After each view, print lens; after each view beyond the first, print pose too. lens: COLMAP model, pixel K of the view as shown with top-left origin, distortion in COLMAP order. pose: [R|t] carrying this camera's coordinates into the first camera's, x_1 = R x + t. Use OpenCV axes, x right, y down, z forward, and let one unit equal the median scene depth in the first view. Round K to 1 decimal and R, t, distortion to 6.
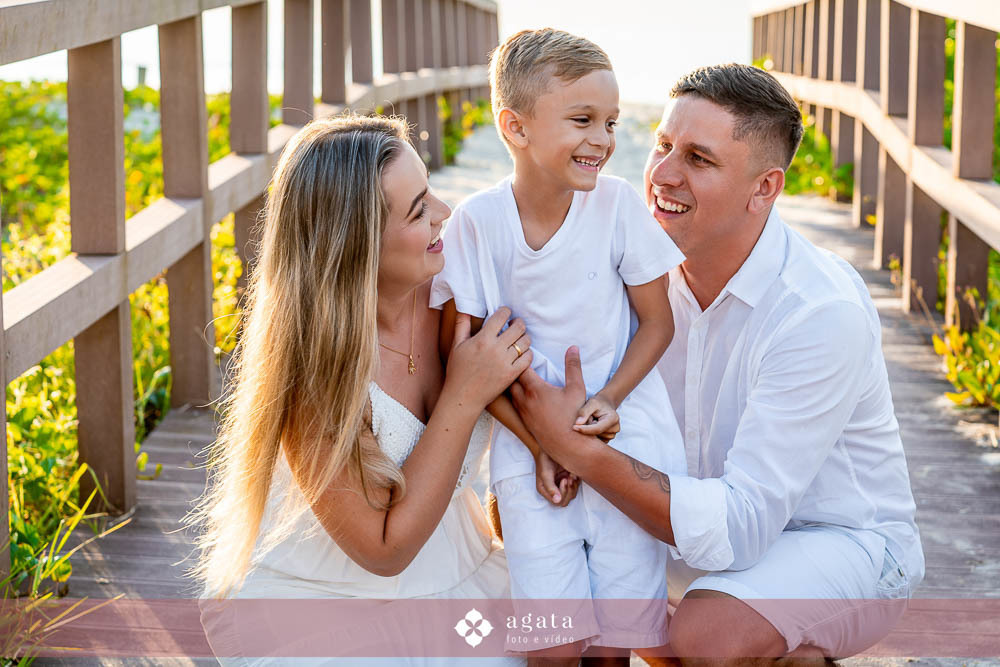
lens RADIAL K [[2458.4, 0, 500.0], [0, 2458.4, 333.5], [0, 0, 1]] dist [0.101353, 0.139082]
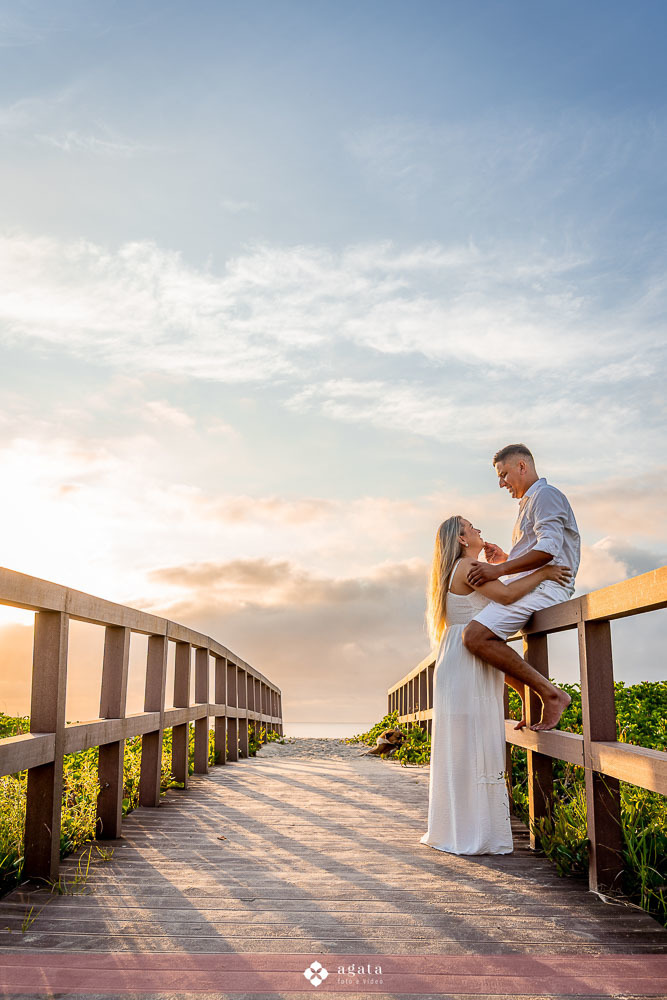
lens RADIAL K [[960.2, 0, 333.5], [0, 960.2, 500.0], [0, 0, 1]] dist [0.050979, 0.004622]
pose [[0.998698, 0.000542, 0.051012, 0.015063], [0.016729, 0.941174, -0.337507, 0.011555], [-0.048194, 0.337921, 0.939940, 0.310847]]
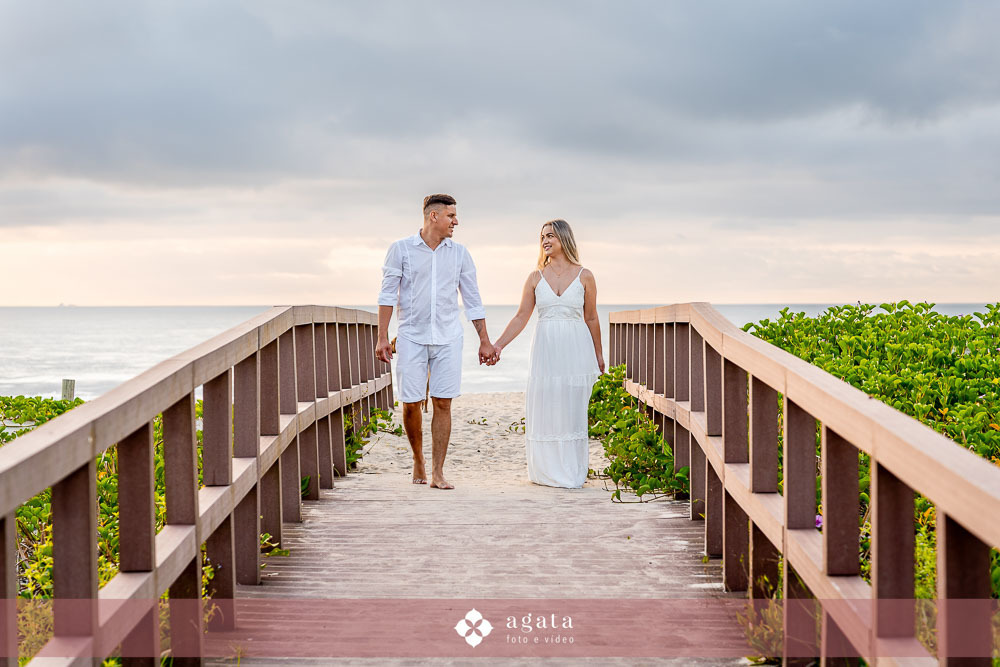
lens RADIAL K [[2458.4, 0, 500.0], [0, 2458.4, 333.5], [0, 0, 1]] dist [0.101353, 0.139082]
pose [[0.998483, -0.019265, 0.051590, -0.019013], [0.024874, 0.993579, -0.110371, -0.004708], [-0.049132, 0.111487, 0.992551, -0.342083]]
